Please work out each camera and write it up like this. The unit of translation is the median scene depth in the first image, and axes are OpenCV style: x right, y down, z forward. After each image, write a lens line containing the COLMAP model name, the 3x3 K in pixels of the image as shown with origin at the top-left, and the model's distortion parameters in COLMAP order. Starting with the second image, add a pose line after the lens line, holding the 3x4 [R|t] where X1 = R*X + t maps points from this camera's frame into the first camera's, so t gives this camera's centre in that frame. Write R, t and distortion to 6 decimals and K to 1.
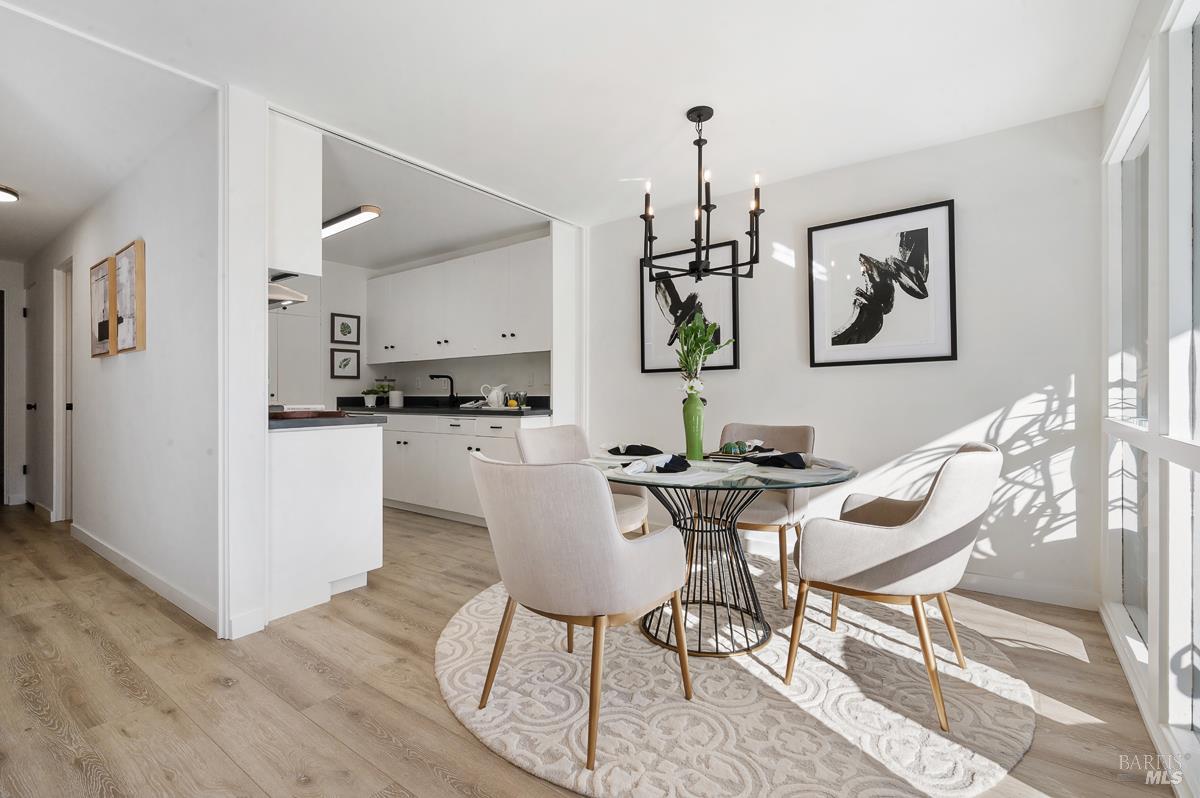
lens RADIAL K [[536.2, 0, 591.0], [0, 536.2, 395.8], [0, 0, 1]] dist [-0.006564, 0.000937]
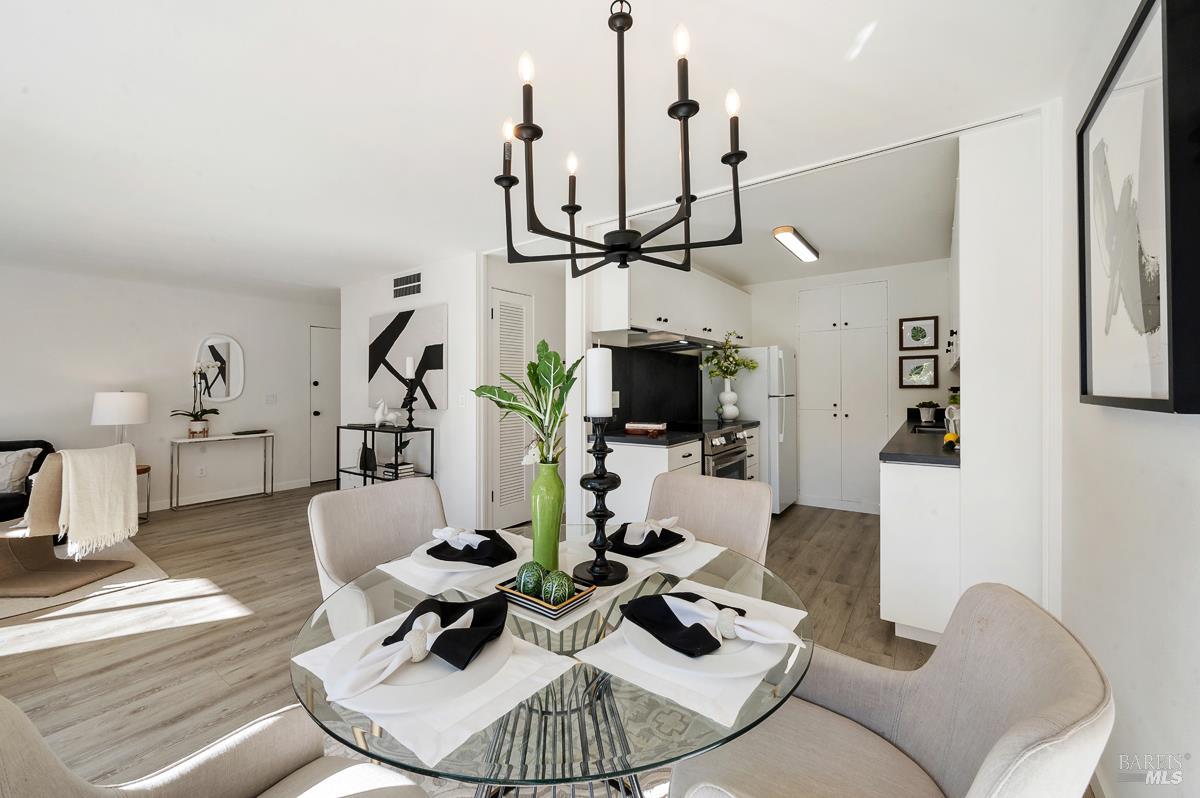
lens RADIAL K [[476.8, 0, 597.9], [0, 476.8, 393.3], [0, 0, 1]] dist [-0.006326, -0.000699]
pose [[0.046059, 0.017317, -0.998789, 0.545789], [0.004852, 0.999834, 0.017559, -0.069890], [0.998927, -0.005655, 0.045968, 0.733478]]
